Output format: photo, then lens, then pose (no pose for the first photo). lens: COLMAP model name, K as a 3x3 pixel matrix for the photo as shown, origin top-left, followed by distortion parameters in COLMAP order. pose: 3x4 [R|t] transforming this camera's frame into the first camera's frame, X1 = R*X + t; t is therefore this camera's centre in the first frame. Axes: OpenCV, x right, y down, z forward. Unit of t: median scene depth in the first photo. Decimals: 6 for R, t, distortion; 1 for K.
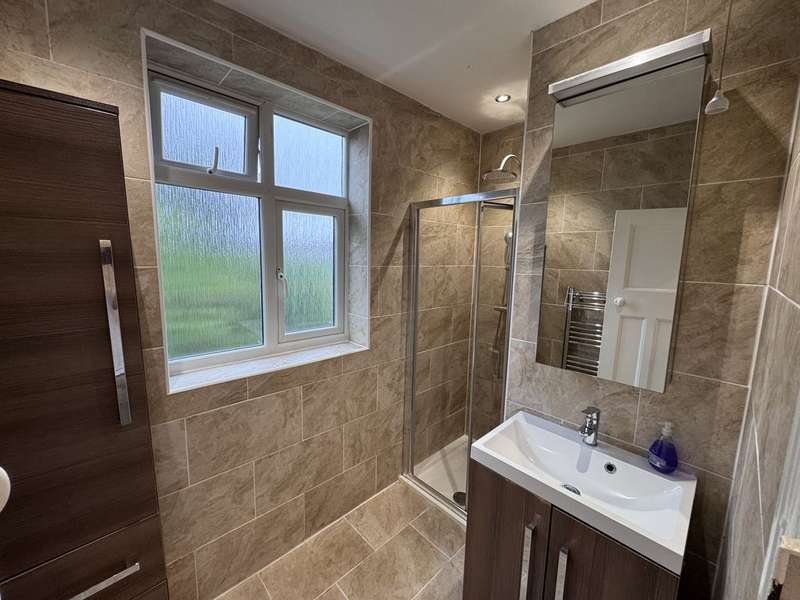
lens RADIAL K [[320.1, 0, 400.8], [0, 320.1, 298.0], [0, 0, 1]] dist [-0.000816, -0.000983]
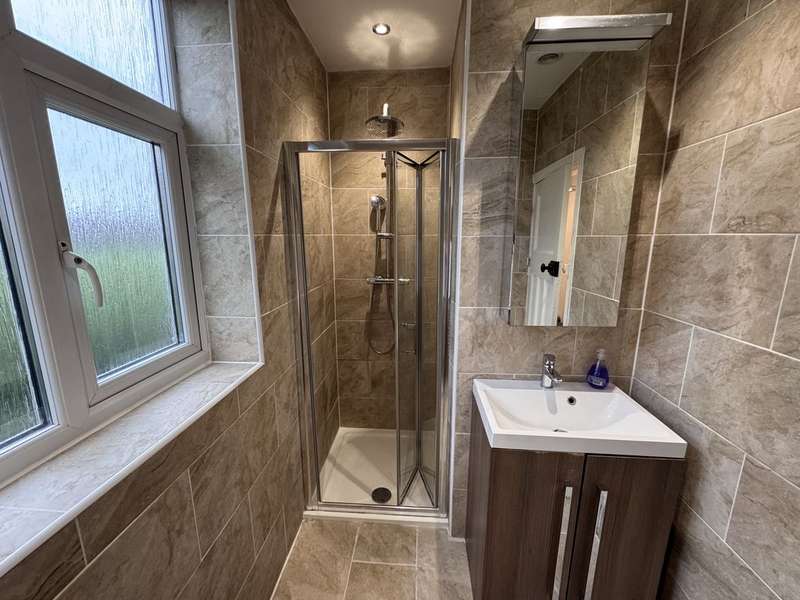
lens RADIAL K [[320.1, 0, 399.5], [0, 320.1, 298.9], [0, 0, 1]] dist [-0.000816, -0.000983]
pose [[0.737665, -0.152739, 0.657663, -0.326661], [0.103268, 0.988138, 0.113661, -0.018051], [-0.667223, -0.015928, 0.744688, 0.358439]]
